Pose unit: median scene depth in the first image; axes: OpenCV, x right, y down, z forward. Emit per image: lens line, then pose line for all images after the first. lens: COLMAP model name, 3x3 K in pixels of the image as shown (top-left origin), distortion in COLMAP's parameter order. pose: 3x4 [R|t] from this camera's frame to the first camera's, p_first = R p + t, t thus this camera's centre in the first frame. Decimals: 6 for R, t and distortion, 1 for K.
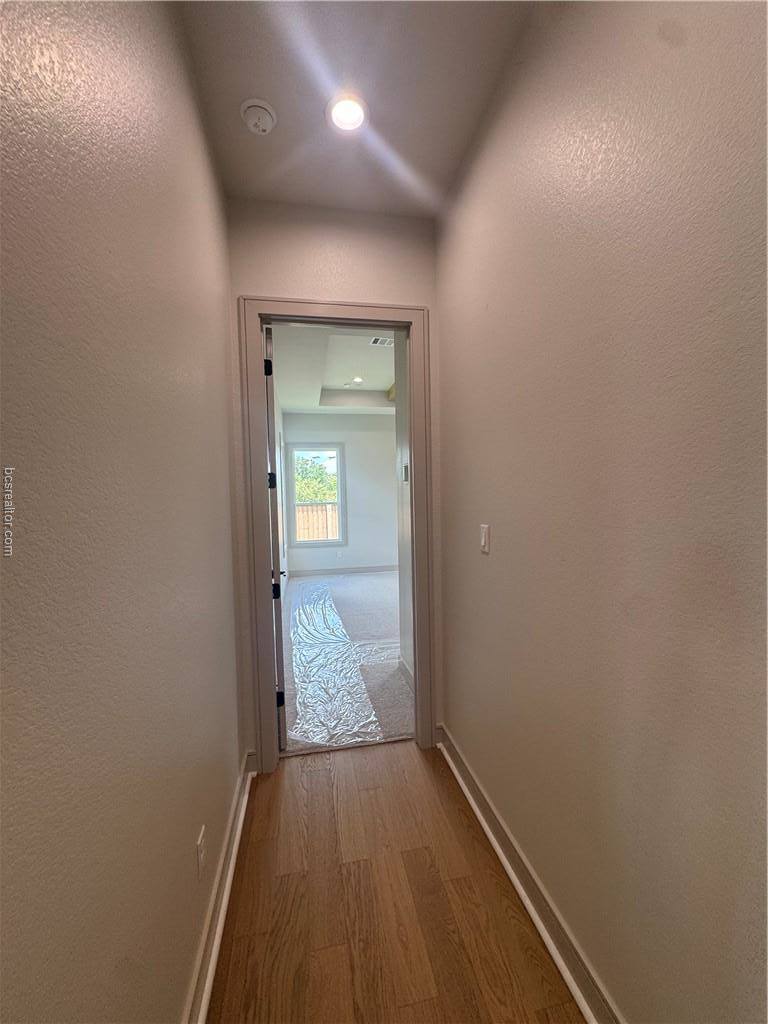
lens RADIAL K [[409.2, 0, 384.2], [0, 409.2, 513.1], [0, 0, 1]] dist [0.001629, -0.000066]
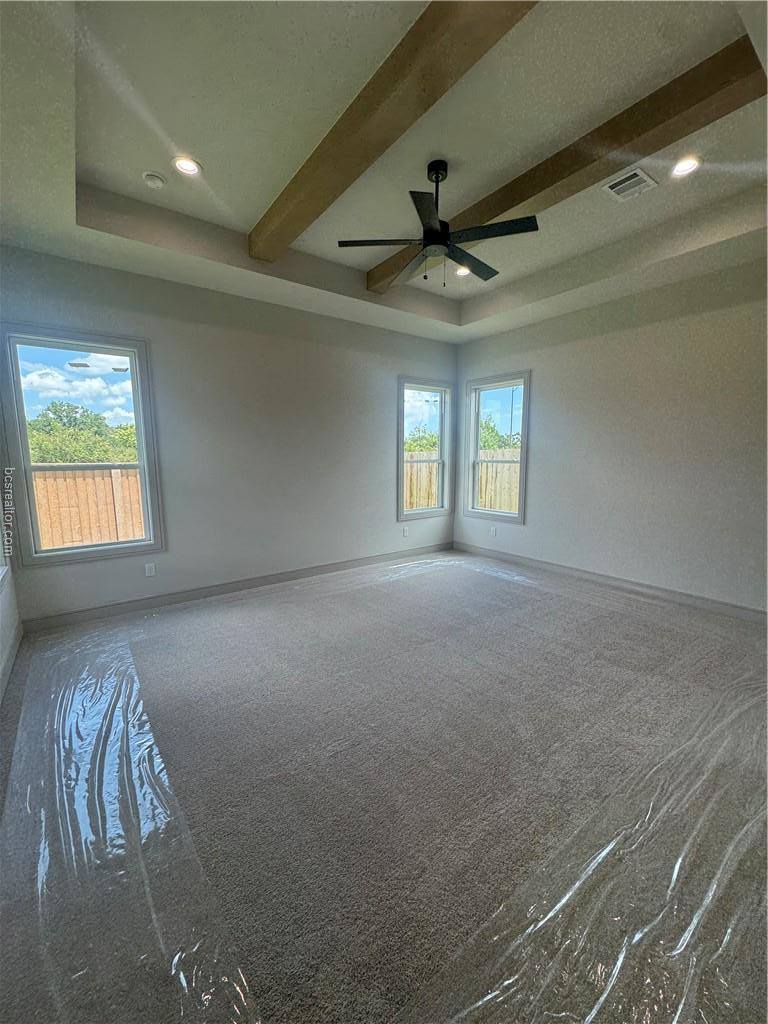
lens RADIAL K [[409.2, 0, 383.4], [0, 409.2, 511.1], [0, 0, 1]] dist [0.001629, -0.000066]
pose [[0.901254, -0.048063, 0.430617, -0.063992], [0.007138, 0.995341, 0.096154, -0.018590], [-0.433232, -0.083585, 0.897398, 0.420376]]
